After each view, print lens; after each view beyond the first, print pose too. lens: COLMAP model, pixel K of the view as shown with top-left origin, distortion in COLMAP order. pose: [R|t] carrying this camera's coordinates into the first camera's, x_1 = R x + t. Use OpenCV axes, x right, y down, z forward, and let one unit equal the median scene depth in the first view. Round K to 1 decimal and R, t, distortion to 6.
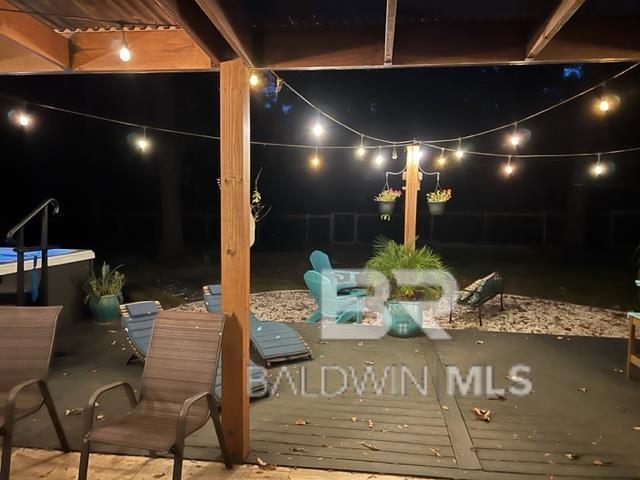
lens RADIAL K [[475.3, 0, 318.8], [0, 475.3, 239.6], [0, 0, 1]] dist [0.038667, -0.042026]
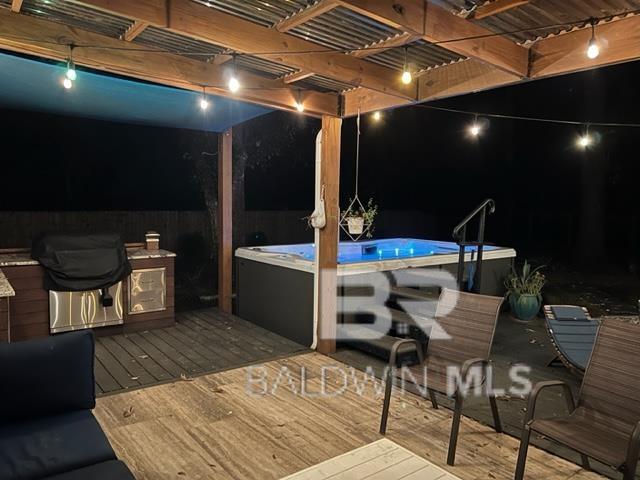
lens RADIAL K [[475.3, 0, 320.2], [0, 475.3, 238.5], [0, 0, 1]] dist [0.038667, -0.042026]
pose [[0.695152, 0.055997, -0.716678, -0.038544], [-0.058746, 0.998052, 0.021000, 0.004634], [0.716458, 0.027504, 0.697088, -0.042790]]
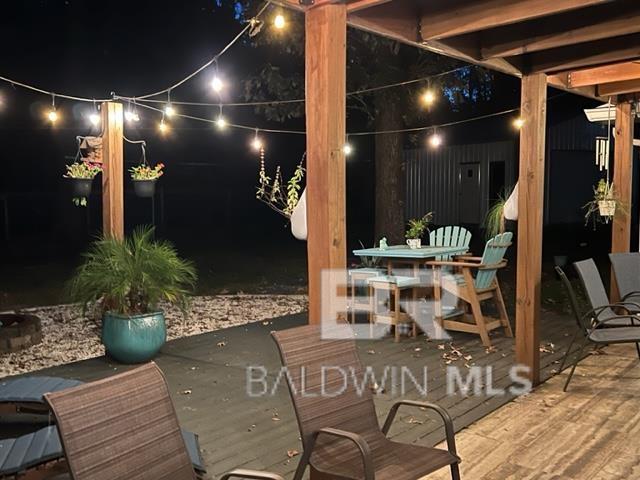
lens RADIAL K [[674.5, 0, 319.4], [0, 674.5, 234.4], [0, 0, 1]] dist [0.033083, 0.000000]
pose [[0.509472, -0.040774, 0.859521, -0.844185], [0.046614, 0.998718, 0.019747, 0.000563], [-0.859224, 0.030005, 0.510720, 0.311692]]
